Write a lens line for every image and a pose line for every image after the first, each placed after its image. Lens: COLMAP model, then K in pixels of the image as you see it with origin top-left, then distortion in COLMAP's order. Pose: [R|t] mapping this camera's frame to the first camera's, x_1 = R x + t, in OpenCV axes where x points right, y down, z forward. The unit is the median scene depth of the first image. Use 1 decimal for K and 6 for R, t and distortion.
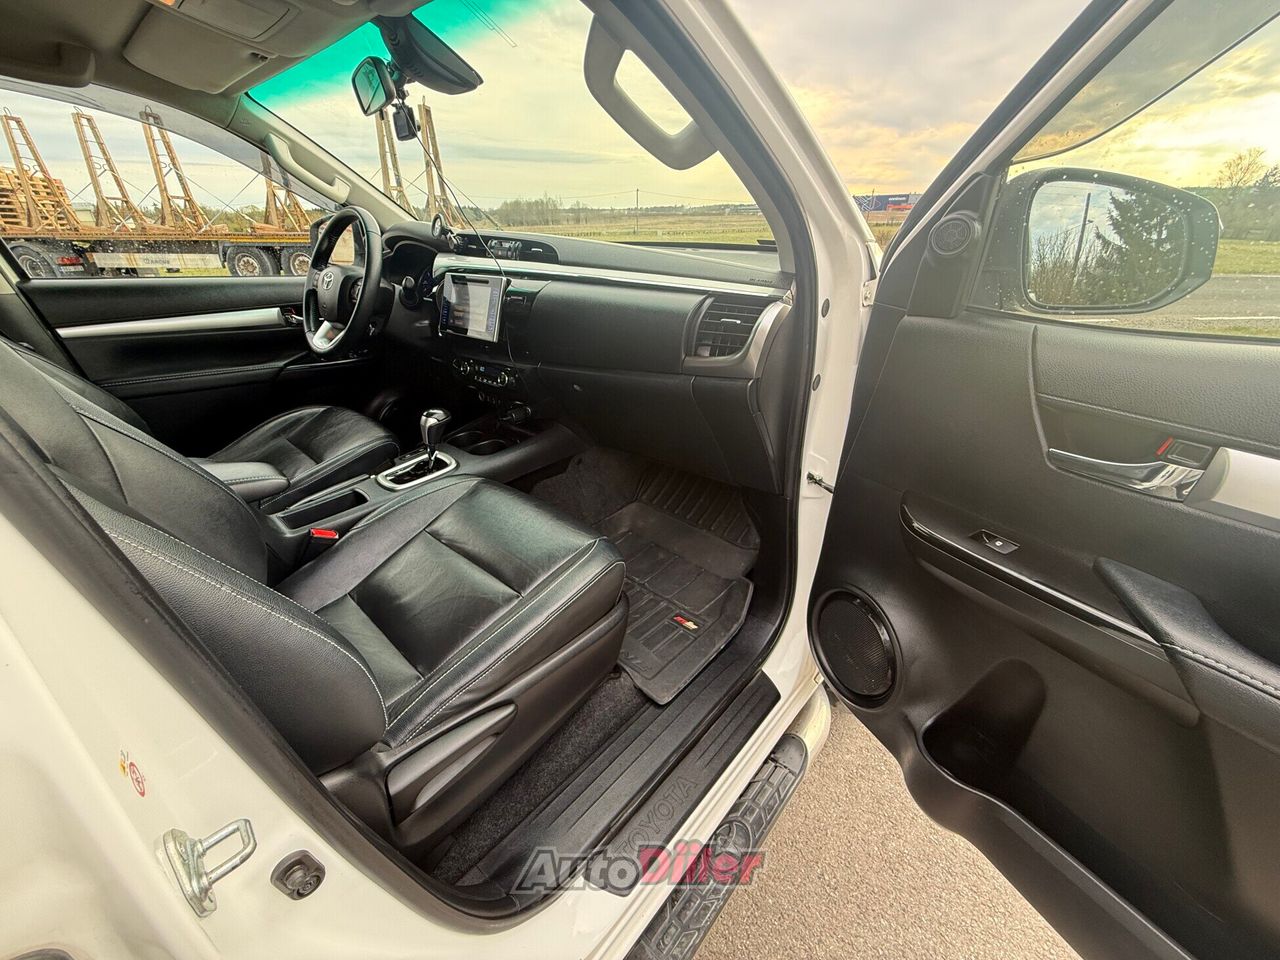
lens RADIAL K [[506.5, 0, 637.3], [0, 506.5, 480.3], [0, 0, 1]] dist [0.001206, -0.000236]
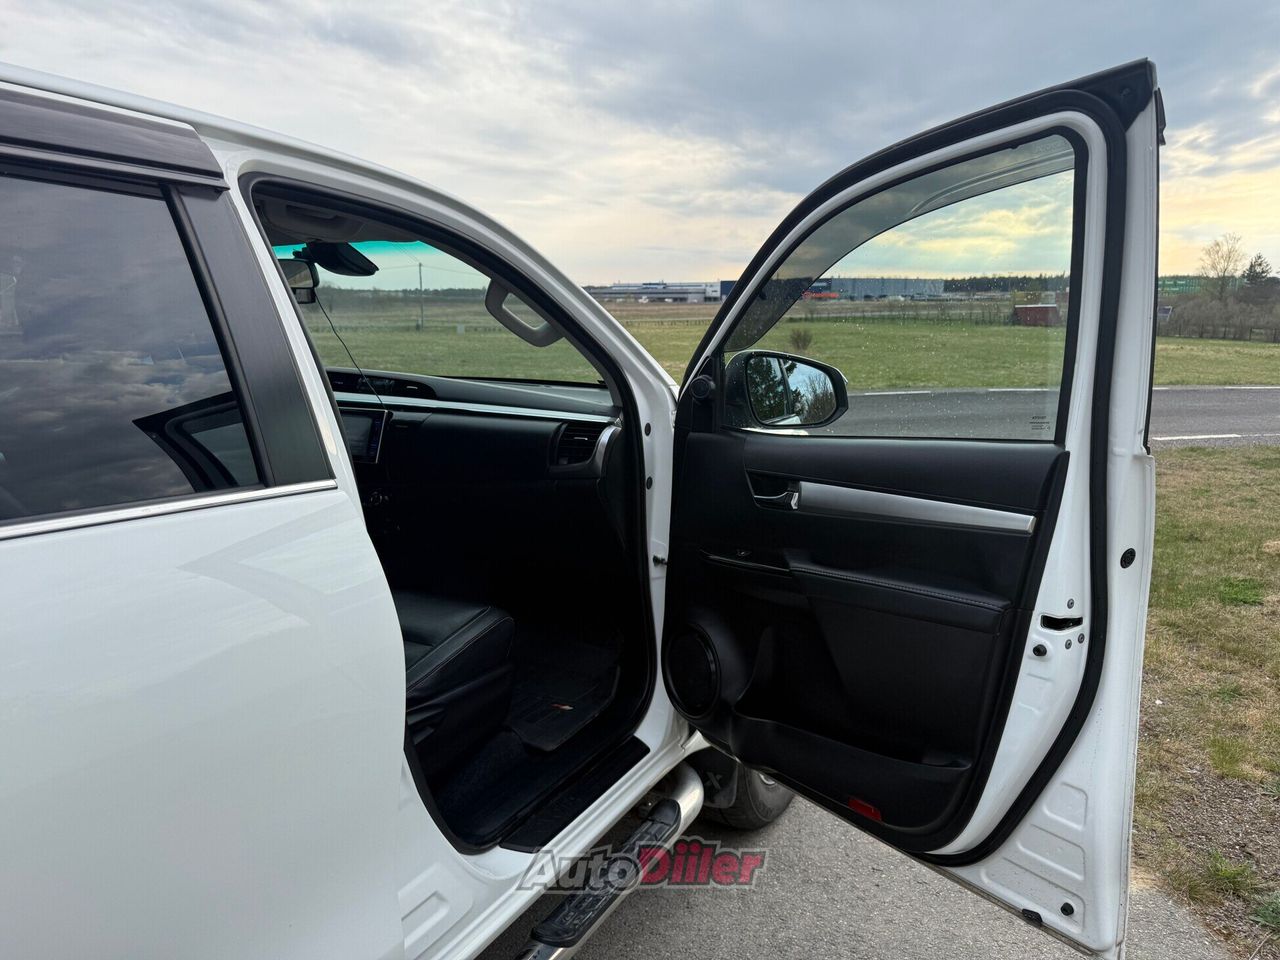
lens RADIAL K [[930.6, 0, 640.9], [0, 930.6, 483.7], [0, 0, 1]] dist [0.038311, -0.008242]
pose [[0.972927, -0.032024, 0.228881, -0.179483], [0.095248, 0.957897, -0.270853, 0.376470], [-0.210571, 0.285320, 0.935015, -1.022534]]
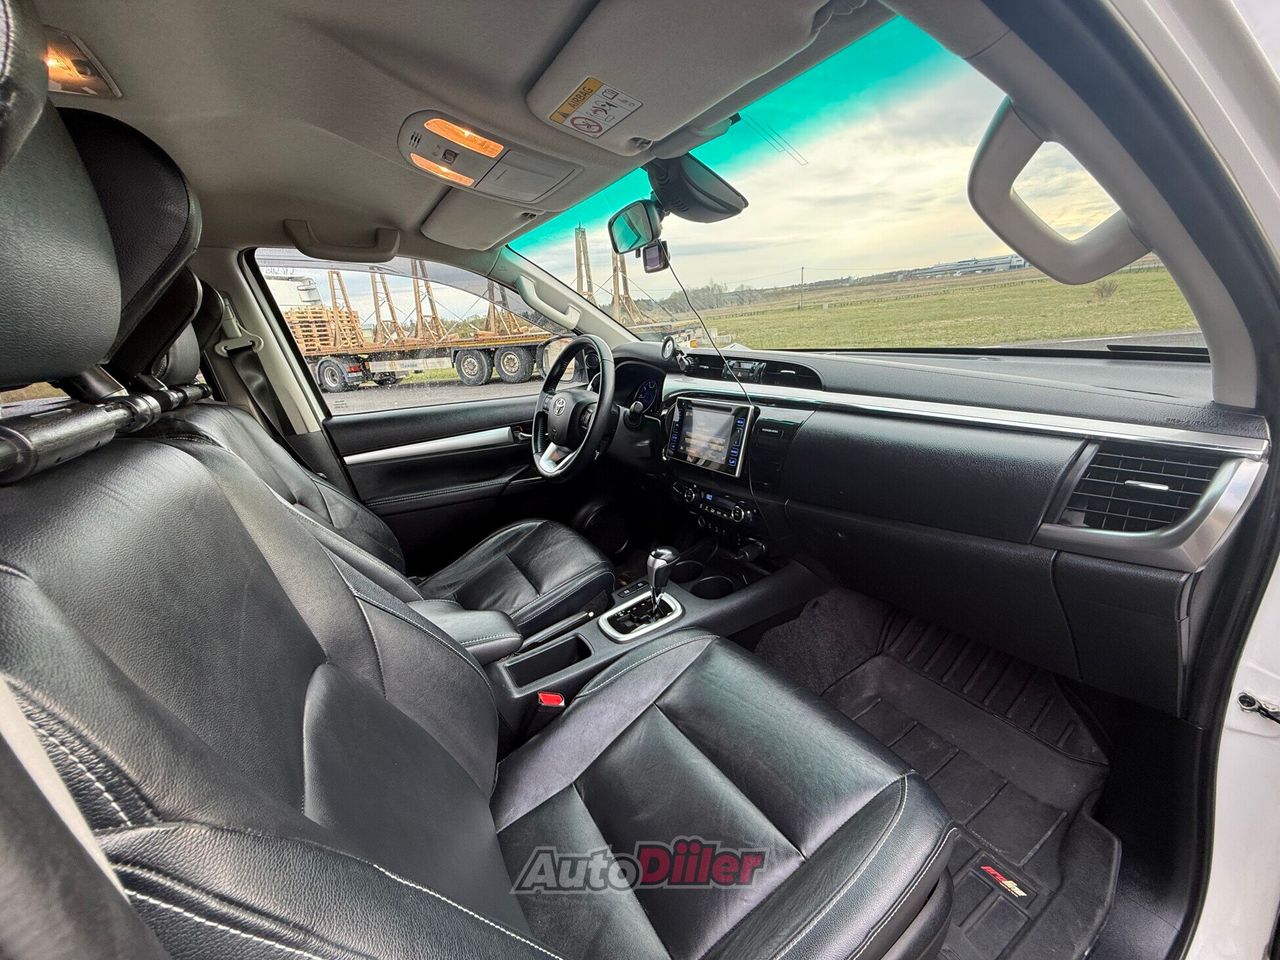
lens RADIAL K [[504.1, 0, 638.0], [0, 504.1, 481.0], [0, 0, 1]] dist [-0.001323, -0.000206]
pose [[0.954359, 0.011909, -0.298425, -0.178985], [-0.051701, 0.990707, -0.125802, -0.144290], [0.294154, 0.135489, 0.946106, 0.131545]]
